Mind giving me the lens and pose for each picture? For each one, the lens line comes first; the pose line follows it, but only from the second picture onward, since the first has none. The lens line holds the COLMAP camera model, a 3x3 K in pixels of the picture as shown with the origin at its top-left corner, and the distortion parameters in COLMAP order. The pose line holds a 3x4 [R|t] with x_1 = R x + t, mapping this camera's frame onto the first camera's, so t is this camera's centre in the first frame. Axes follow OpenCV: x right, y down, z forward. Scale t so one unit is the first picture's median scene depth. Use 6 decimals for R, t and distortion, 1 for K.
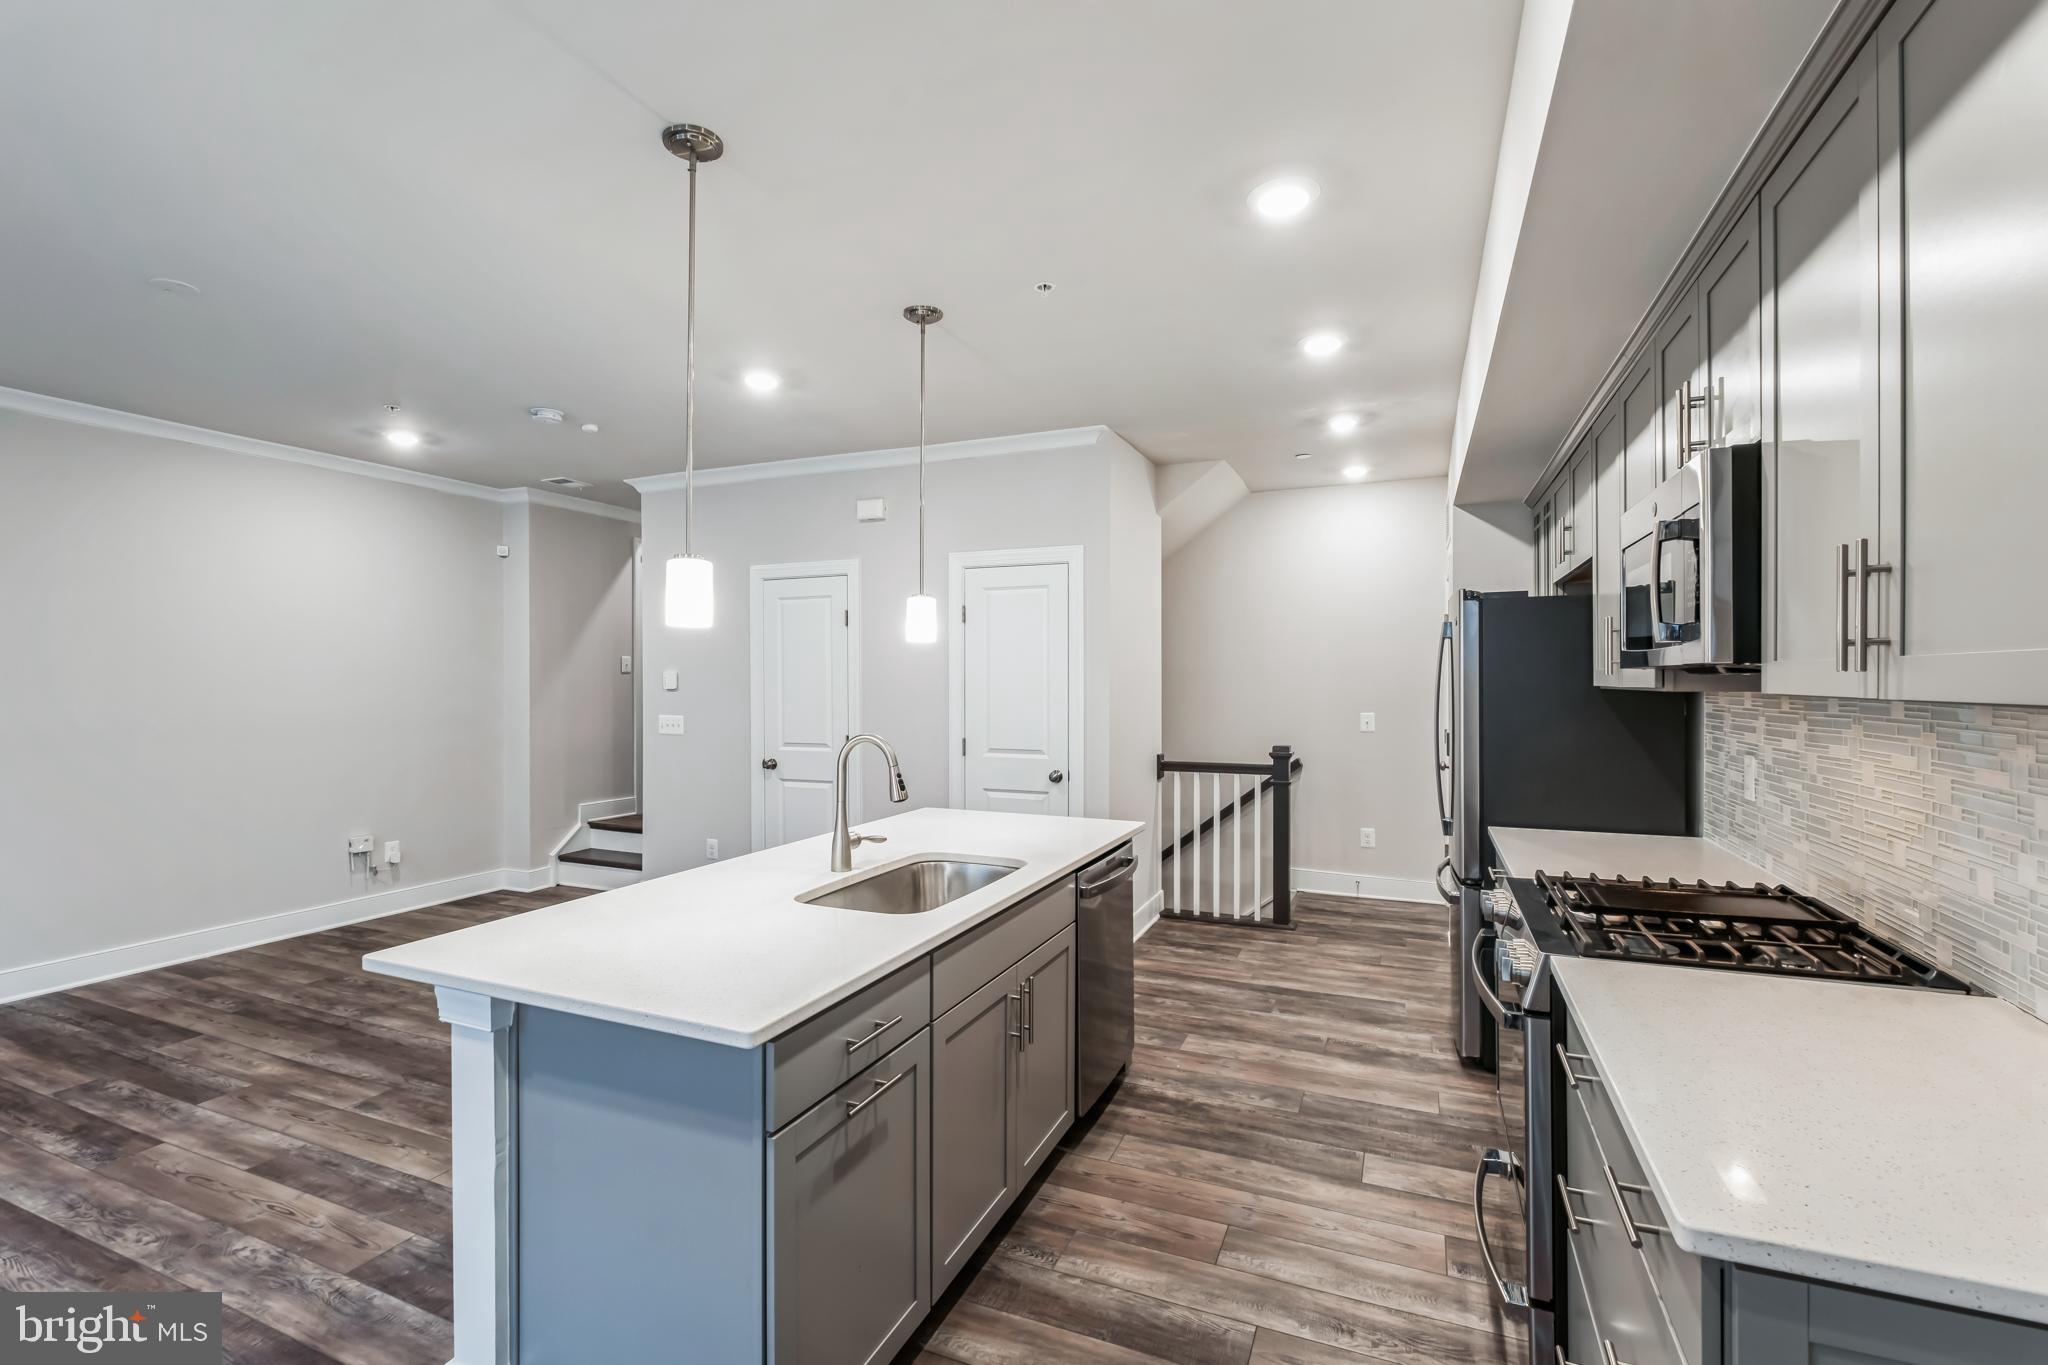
lens RADIAL K [[912.1, 0, 1013.9], [0, 912.1, 680.1], [0, 0, 1]] dist [0.002486, -0.004799]
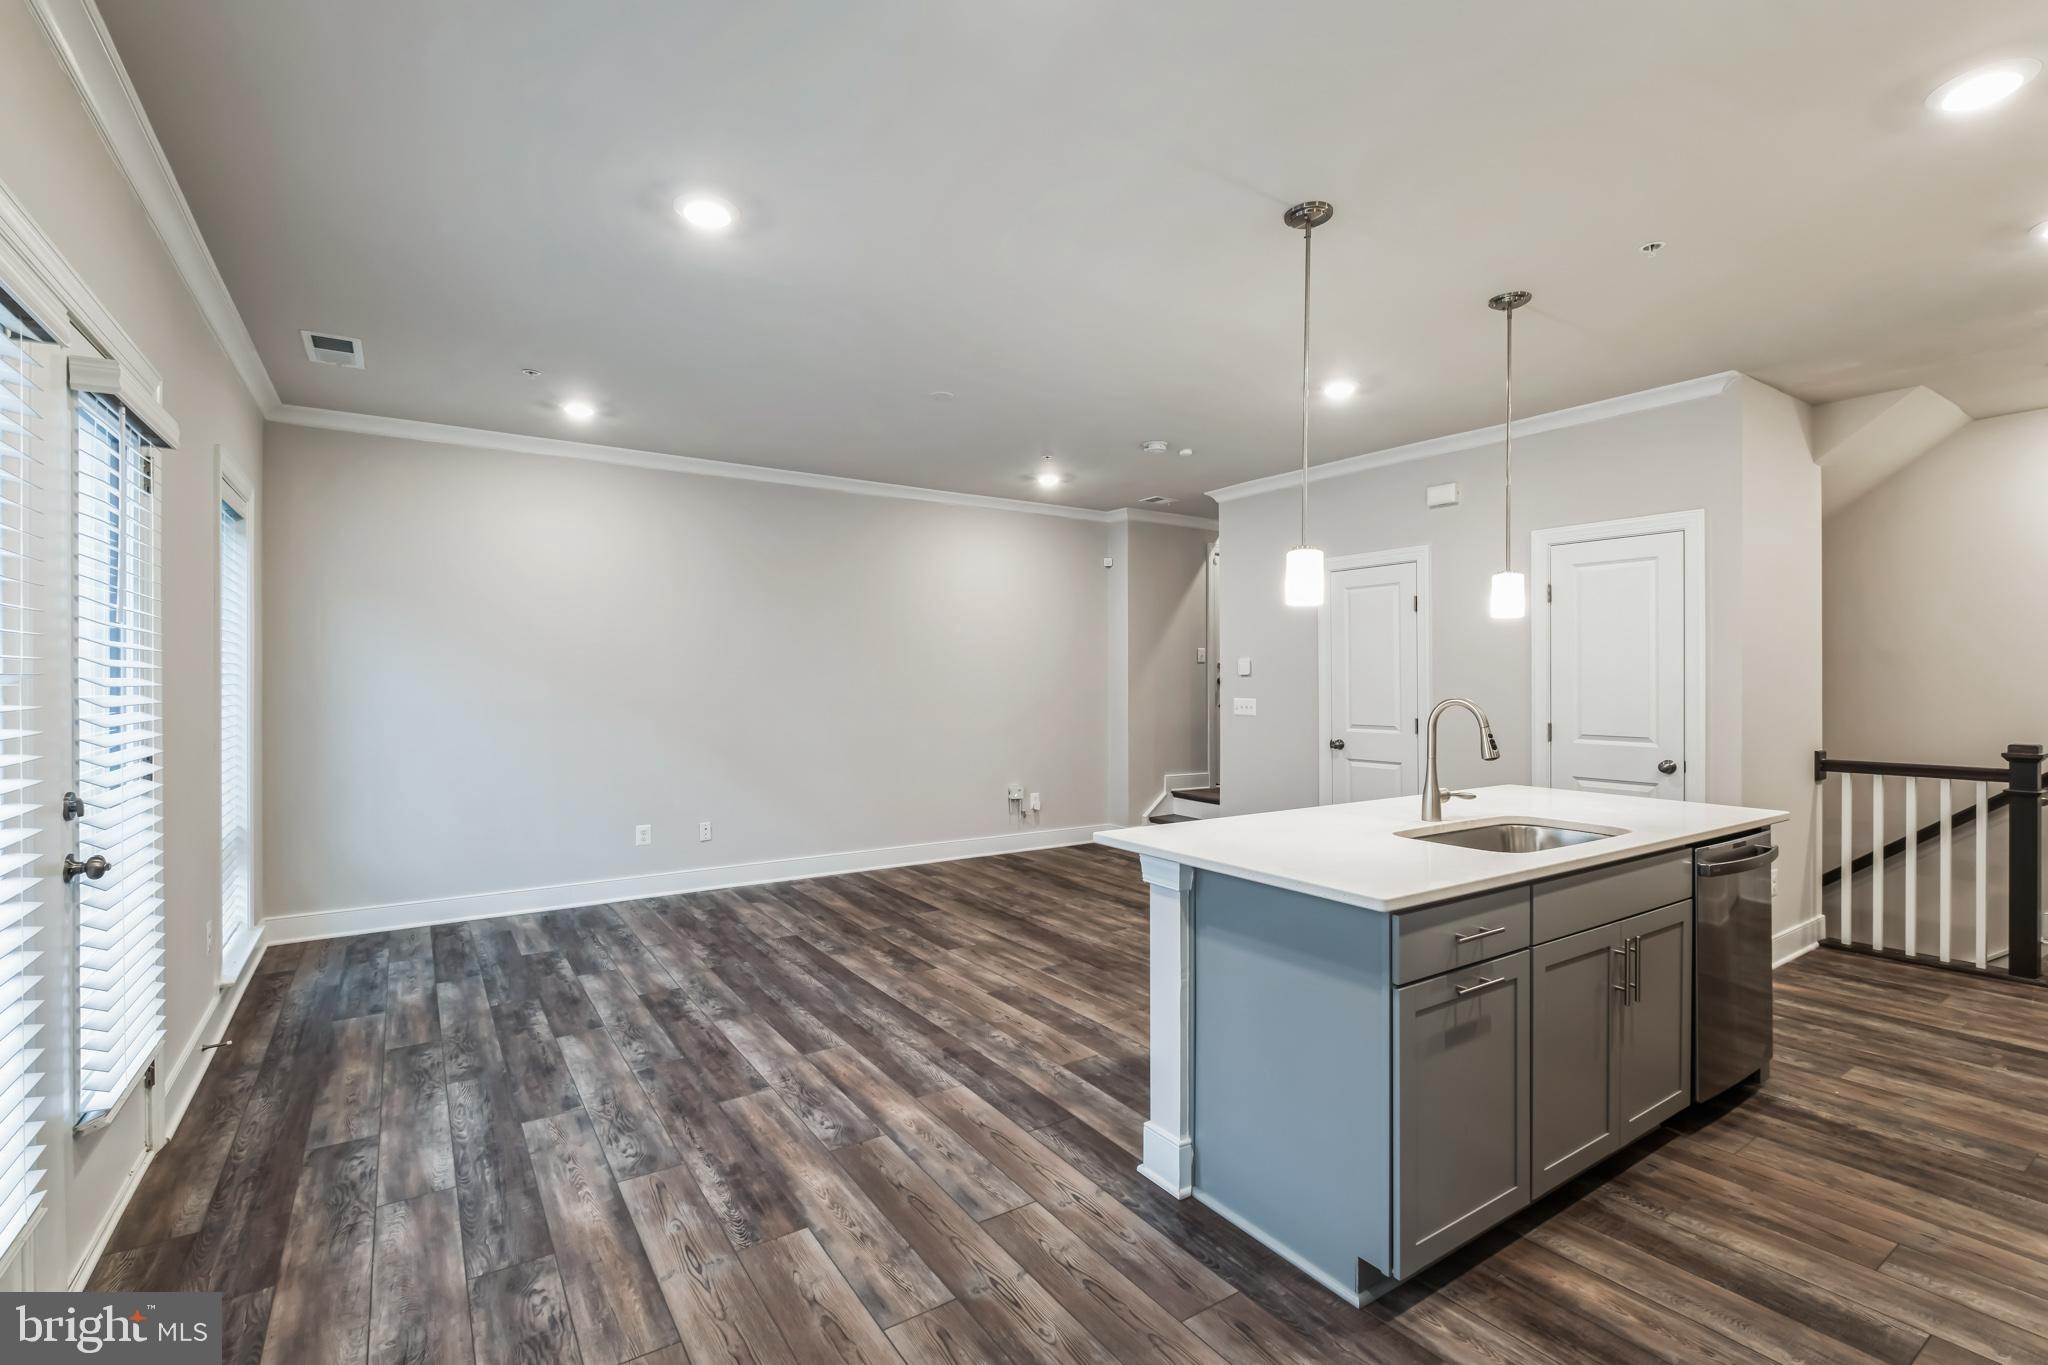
lens RADIAL K [[912.1, 0, 1013.9], [0, 912.1, 680.1], [0, 0, 1]] dist [0.002486, -0.004799]
pose [[0.839368, 0.000262, -0.543564, -0.009024], [-0.000277, 1.000000, 0.000054, 0.029504], [0.543564, 0.000105, 0.839368, -0.173129]]
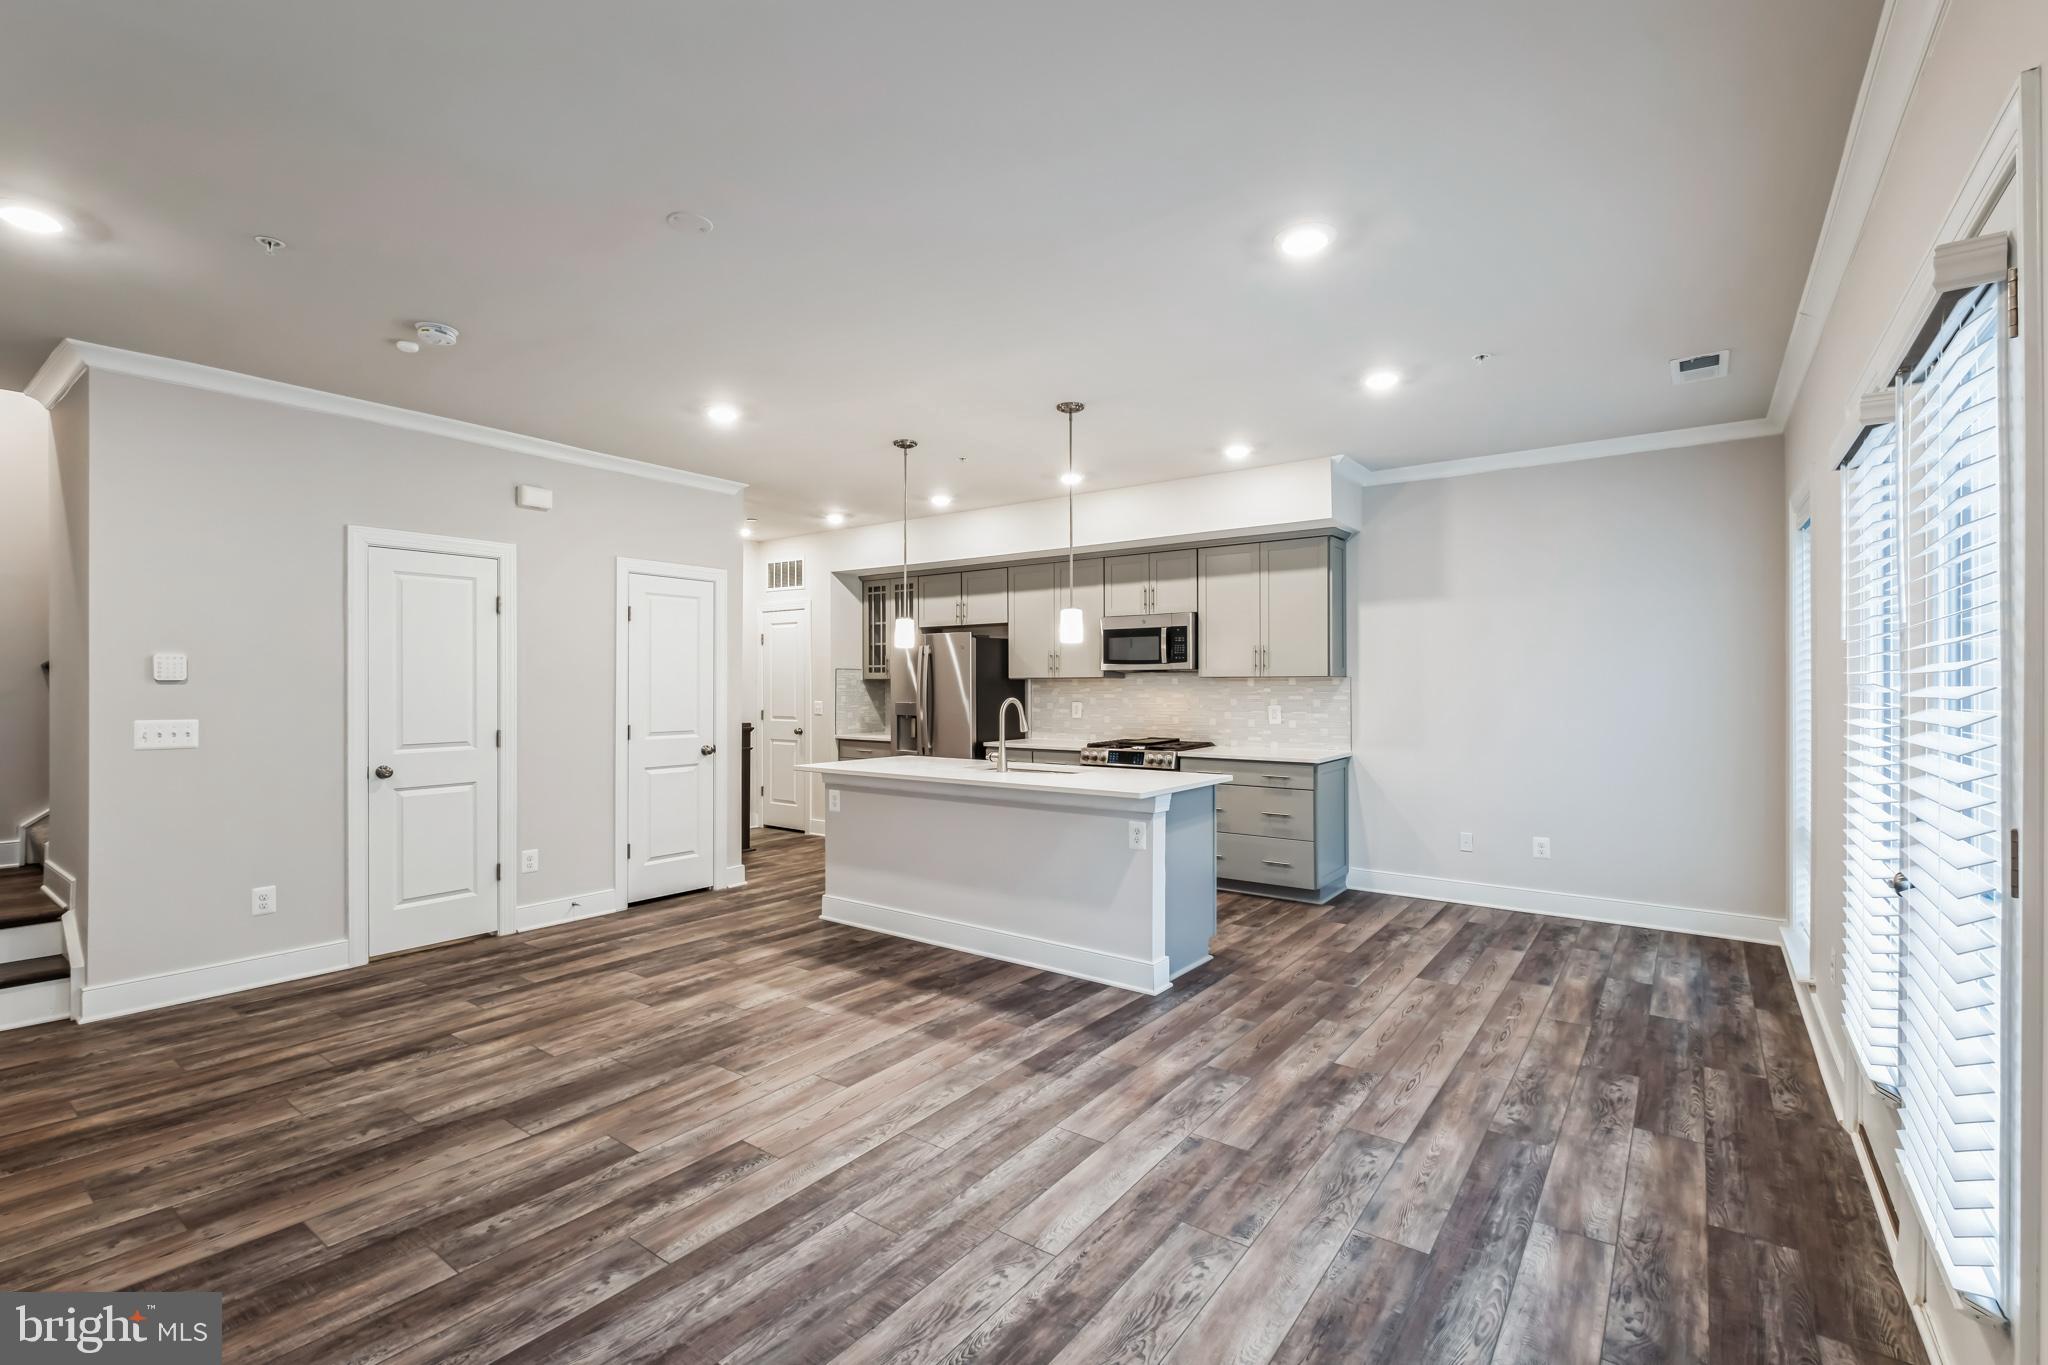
lens RADIAL K [[912.1, 0, 1013.9], [0, 912.1, 680.1], [0, 0, 1]] dist [0.002486, -0.004799]
pose [[0.229161, 0.006035, 0.973370, -1.603728], [0.002037, 0.999976, -0.006680, 0.027283], [-0.973386, 0.003514, 0.229143, 0.442461]]
